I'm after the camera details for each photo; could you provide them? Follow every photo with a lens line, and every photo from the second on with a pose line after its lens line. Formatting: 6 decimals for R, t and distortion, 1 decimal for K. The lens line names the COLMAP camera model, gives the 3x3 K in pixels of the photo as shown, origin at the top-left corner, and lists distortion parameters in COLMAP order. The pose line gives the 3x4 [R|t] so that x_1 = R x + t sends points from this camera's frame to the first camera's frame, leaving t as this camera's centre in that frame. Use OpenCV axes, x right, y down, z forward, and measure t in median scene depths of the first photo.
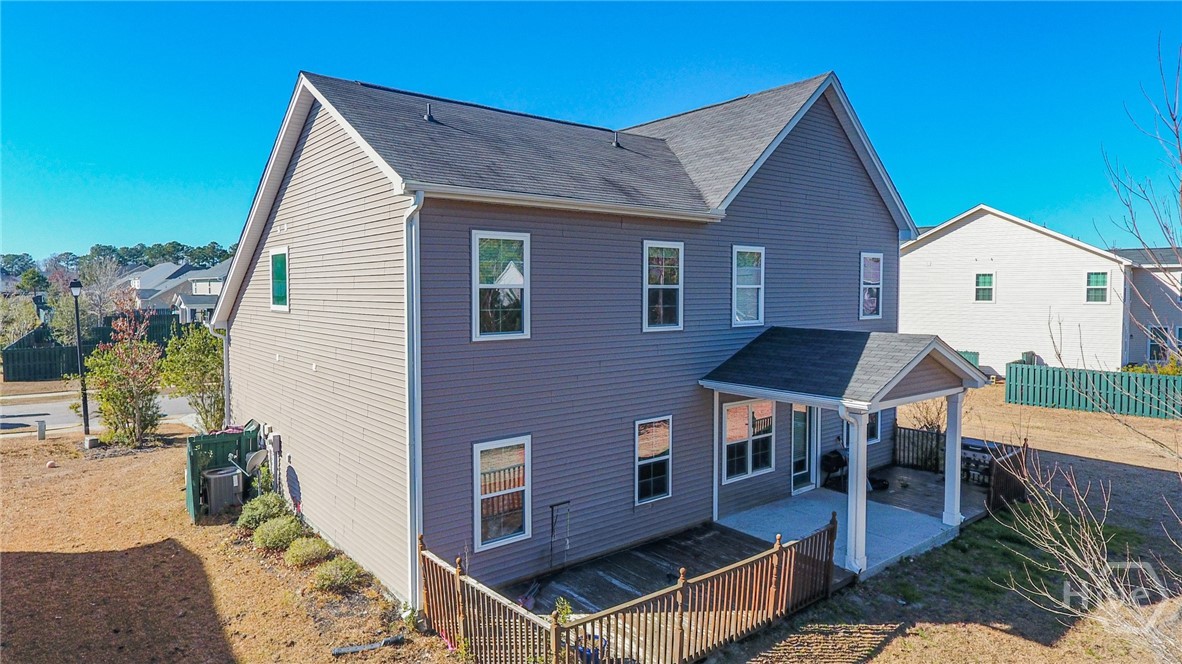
lens RADIAL K [[694.9, 0, 594.9], [0, 694.9, 330.1], [0, 0, 1]] dist [-0.003778, 0.000714]
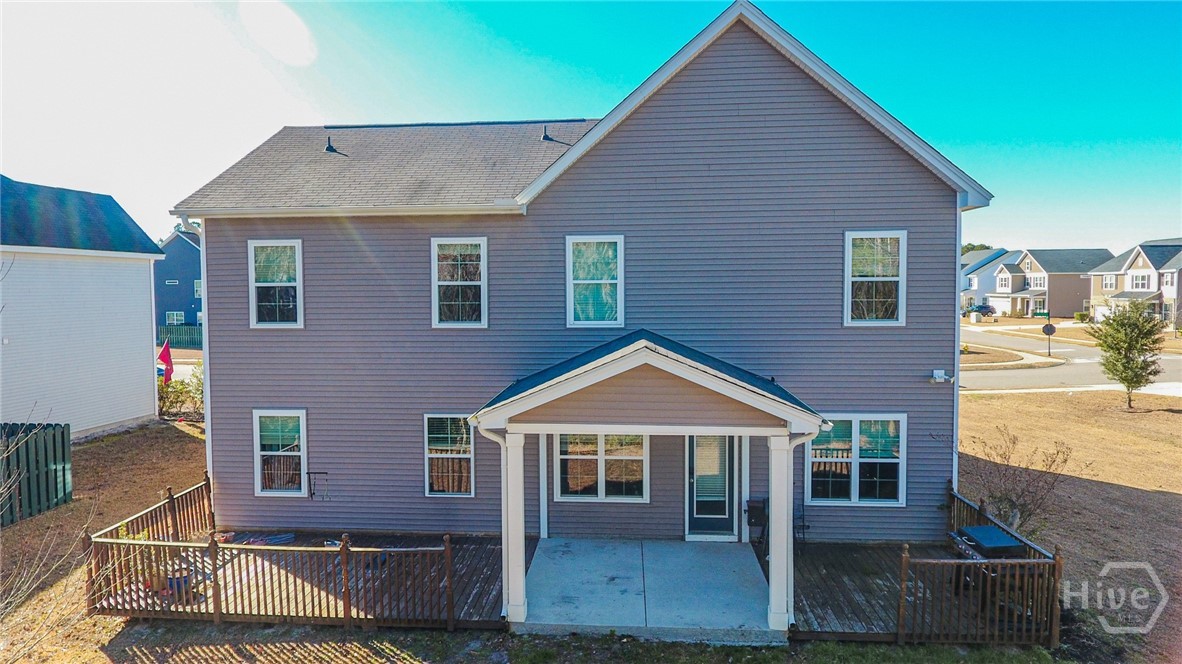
lens RADIAL K [[694.9, 0, 596.3], [0, 694.9, 332.3], [0, 0, 1]] dist [-0.003778, 0.000714]
pose [[0.725586, 0.030682, -0.687447, 0.928225], [-0.036446, 0.999317, 0.006133, -0.005726], [0.687166, 0.020605, 0.726209, 0.415897]]
